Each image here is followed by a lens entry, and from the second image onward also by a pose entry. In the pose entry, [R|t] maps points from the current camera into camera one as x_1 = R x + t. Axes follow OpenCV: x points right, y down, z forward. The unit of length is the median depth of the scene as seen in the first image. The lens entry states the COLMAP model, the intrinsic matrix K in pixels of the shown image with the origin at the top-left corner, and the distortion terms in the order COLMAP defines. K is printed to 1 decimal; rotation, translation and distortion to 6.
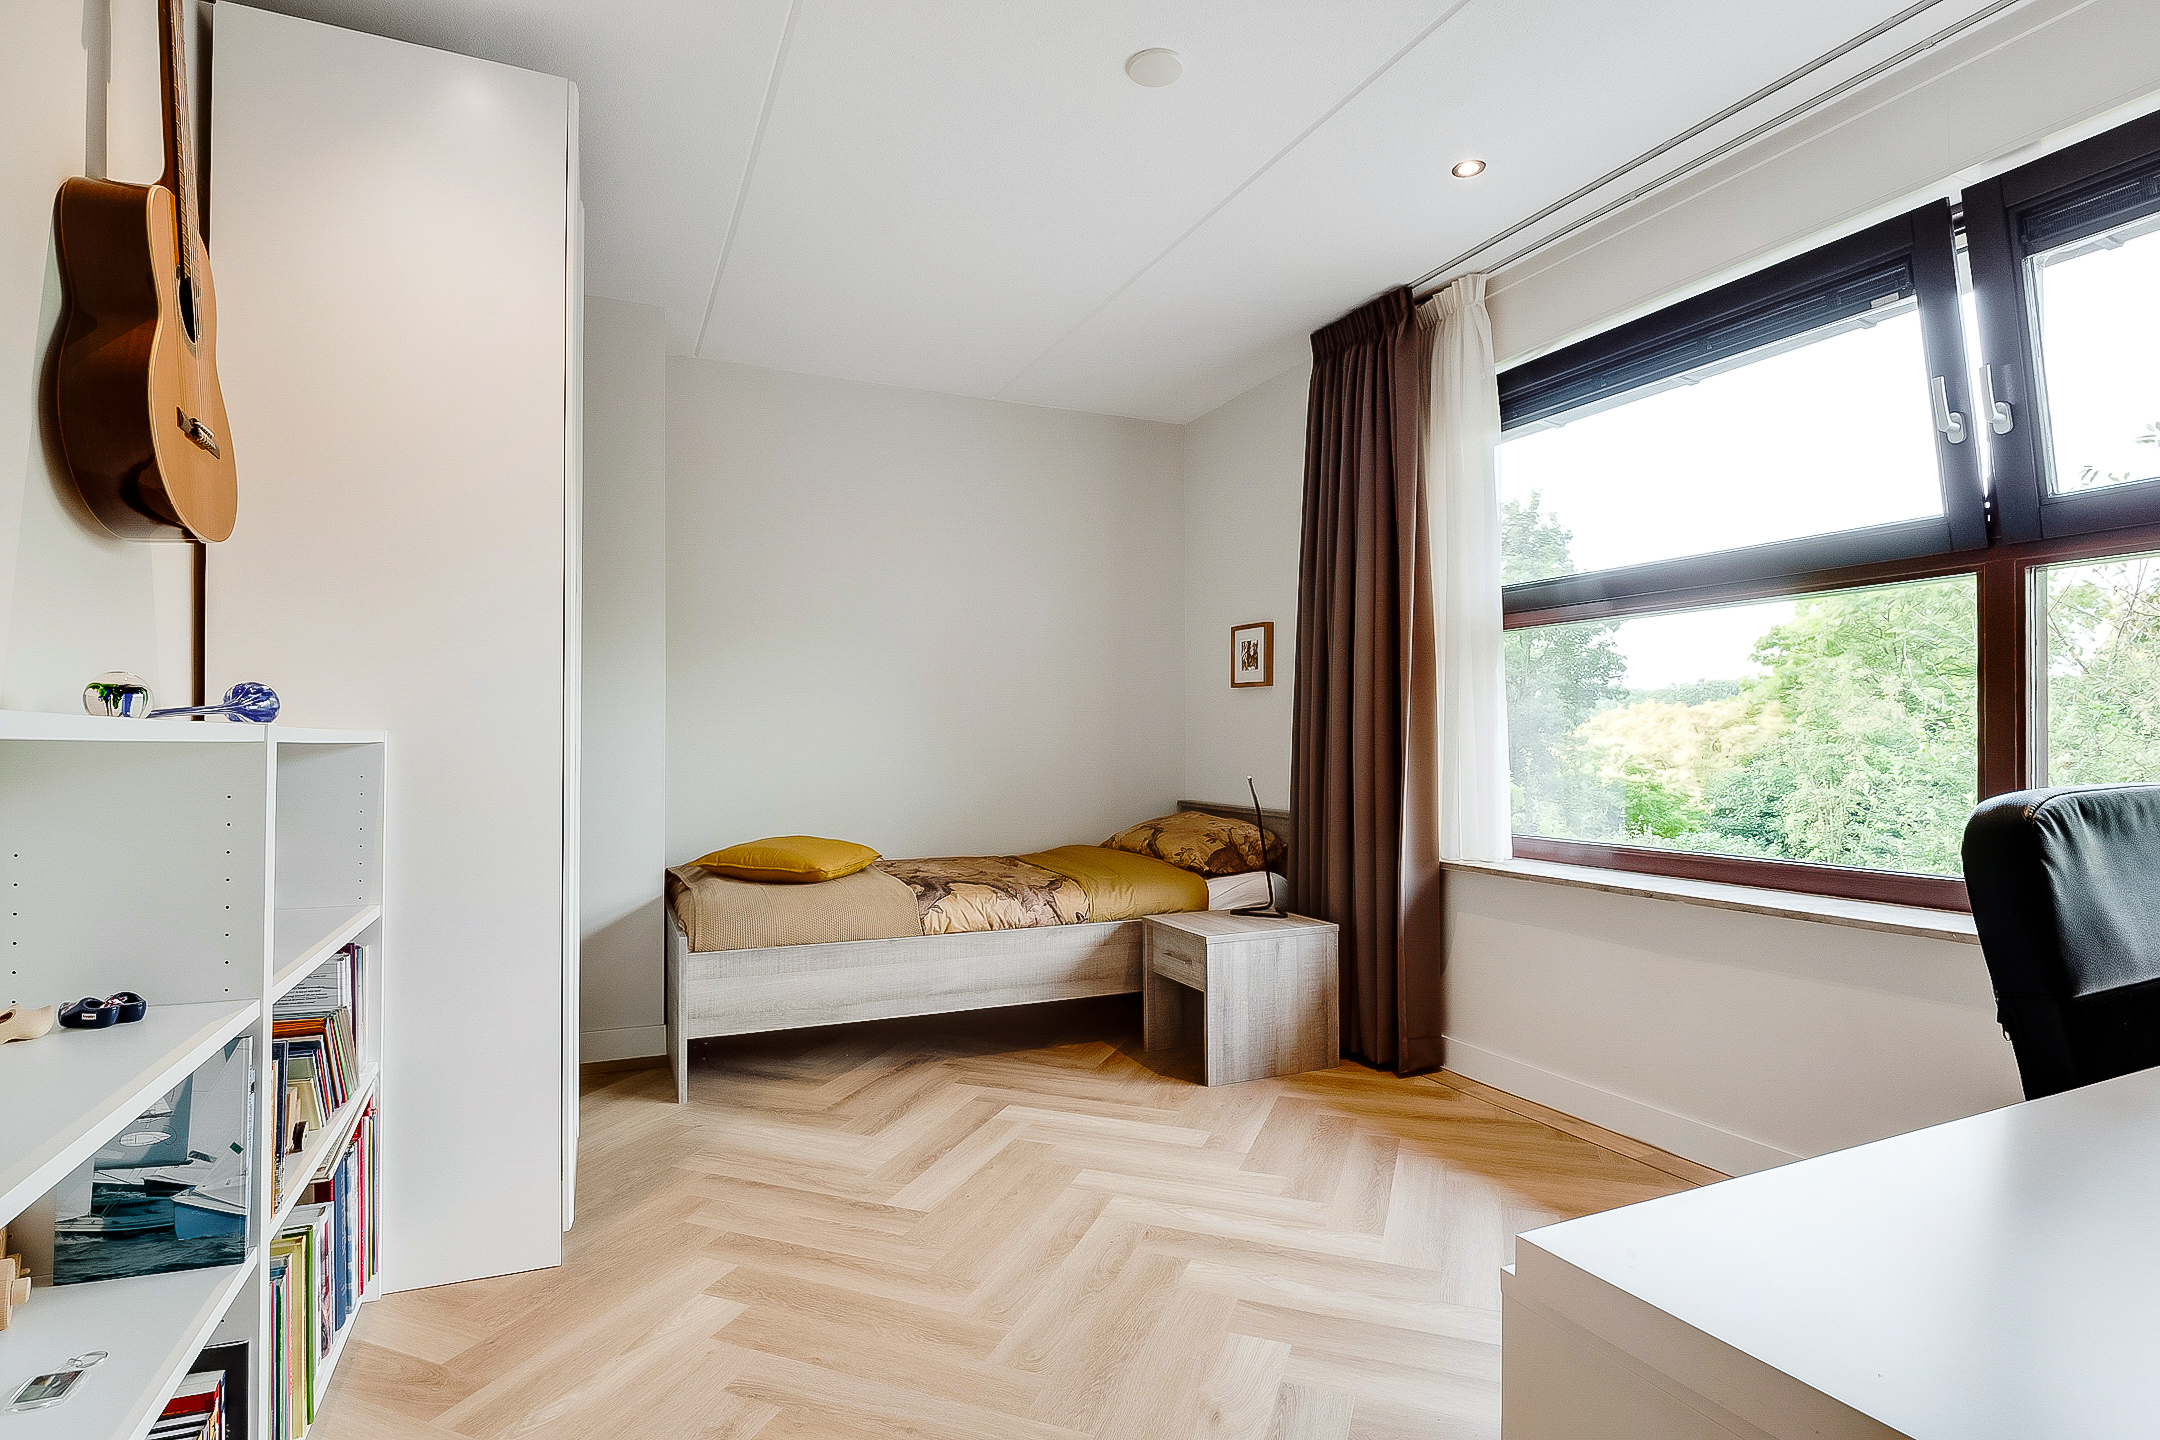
lens RADIAL K [[1074.9, 0, 1055.6], [0, 1074.9, 715.2], [0, 0, 1]] dist [-0.000463, 0.000058]
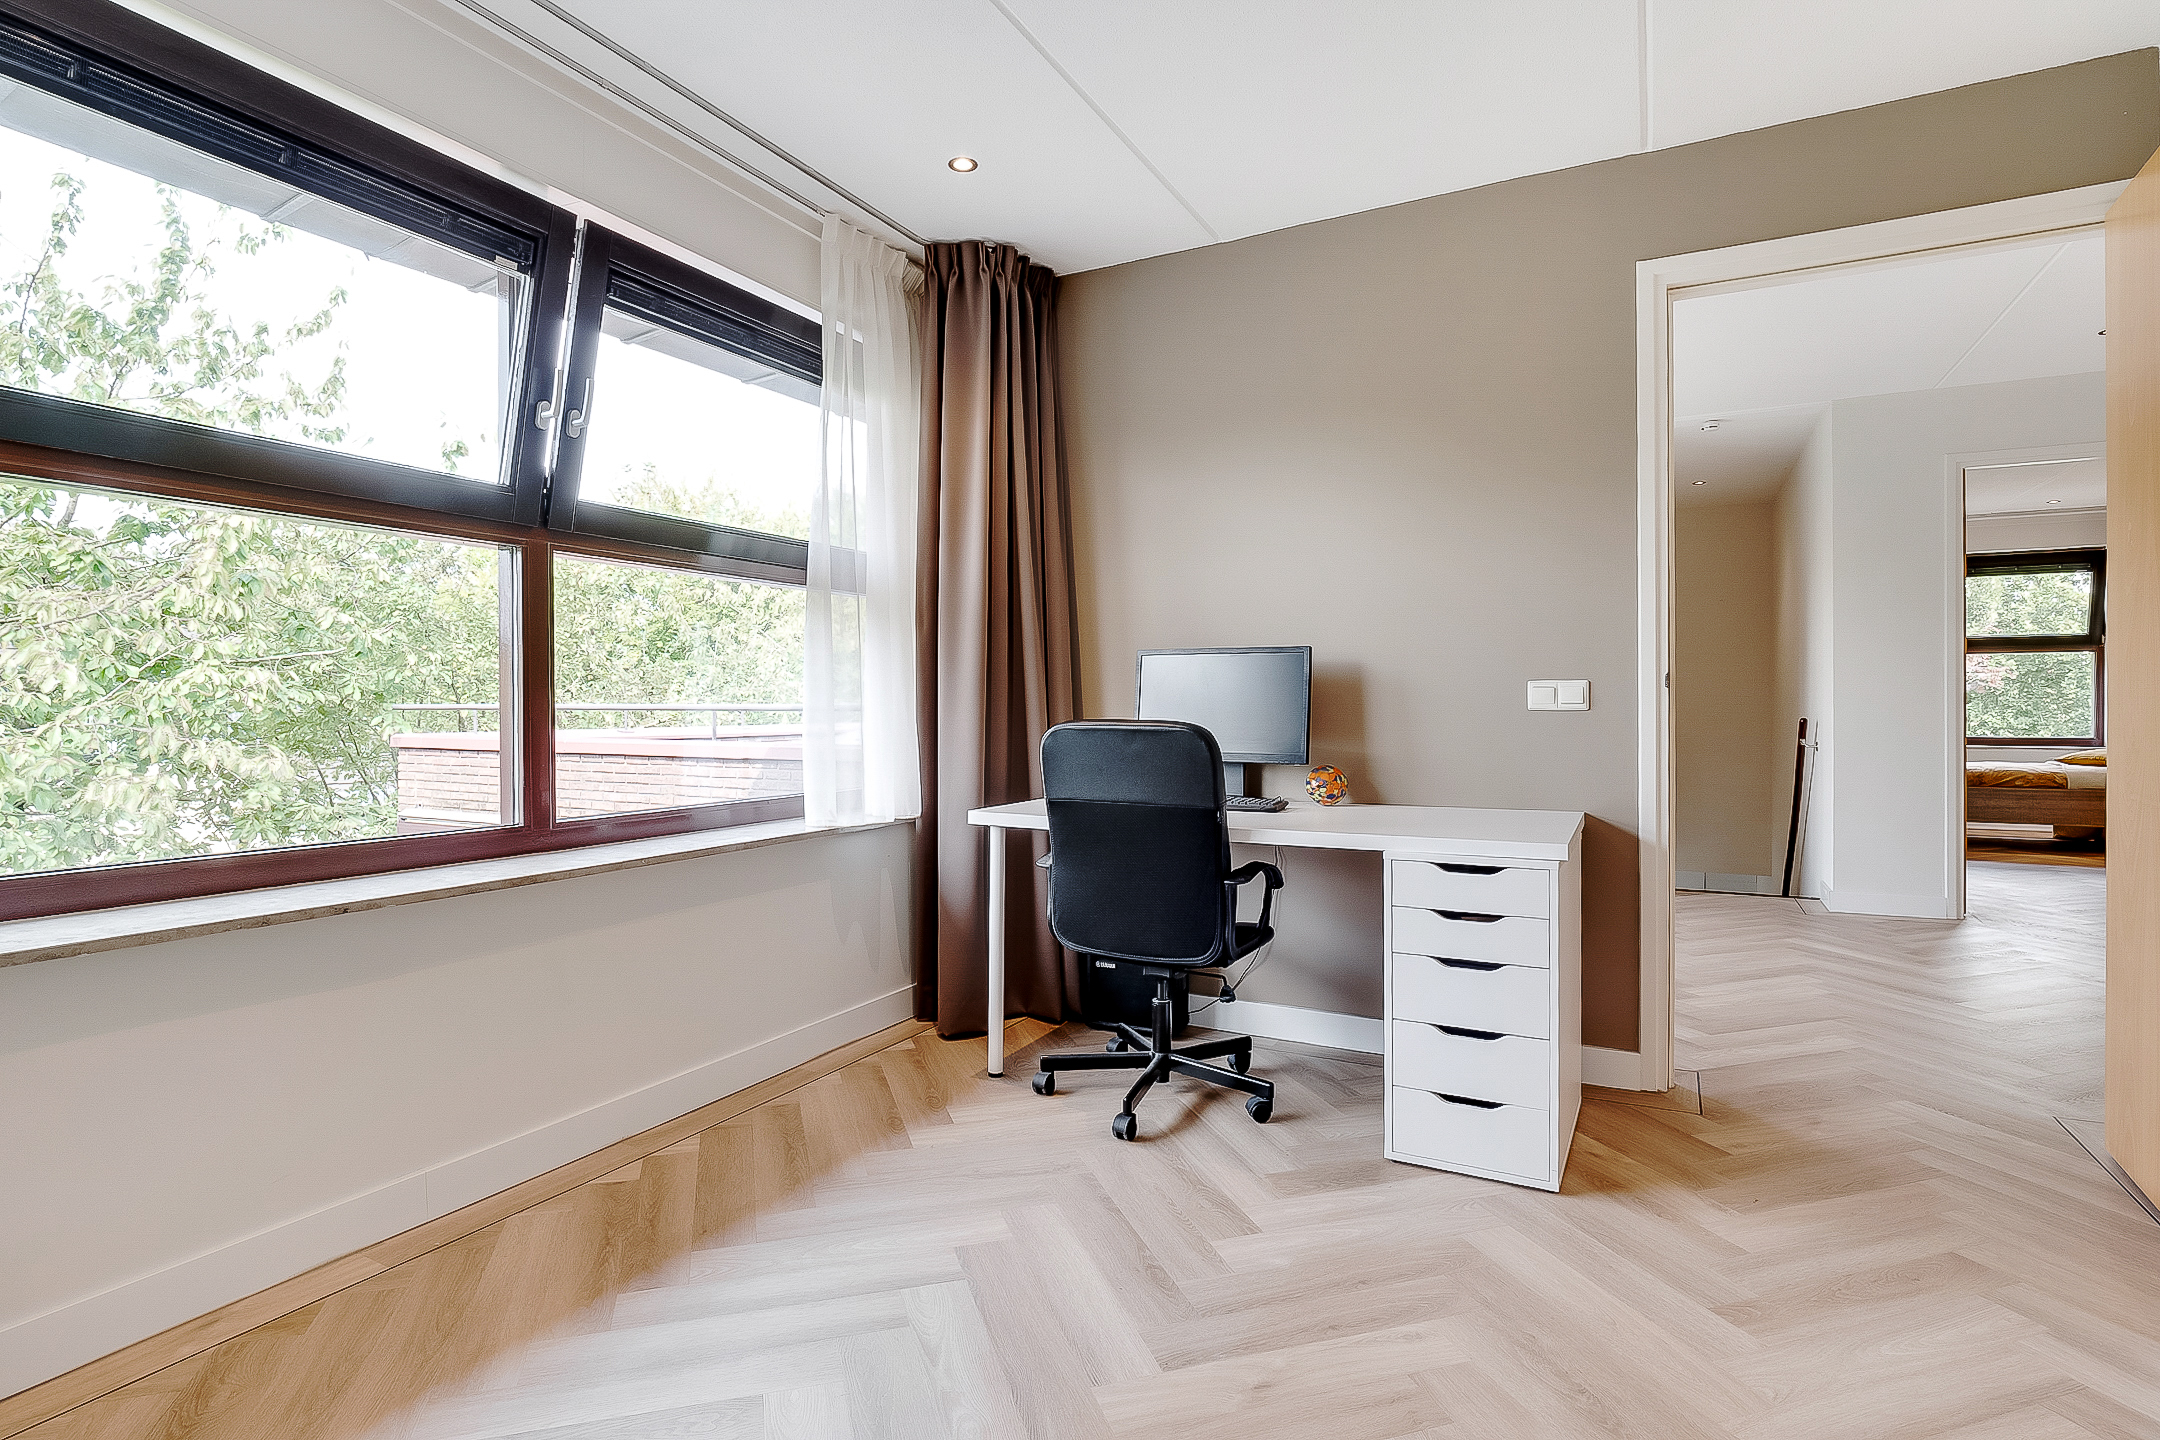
lens RADIAL K [[1074.9, 0, 1055.6], [0, 1074.9, 715.2], [0, 0, 1]] dist [-0.000463, 0.000058]
pose [[-0.604217, 0.000851, 0.796820, -0.340913], [-0.015804, 0.999790, -0.013051, 0.043010], [-0.796663, -0.020479, -0.604076, 1.169066]]
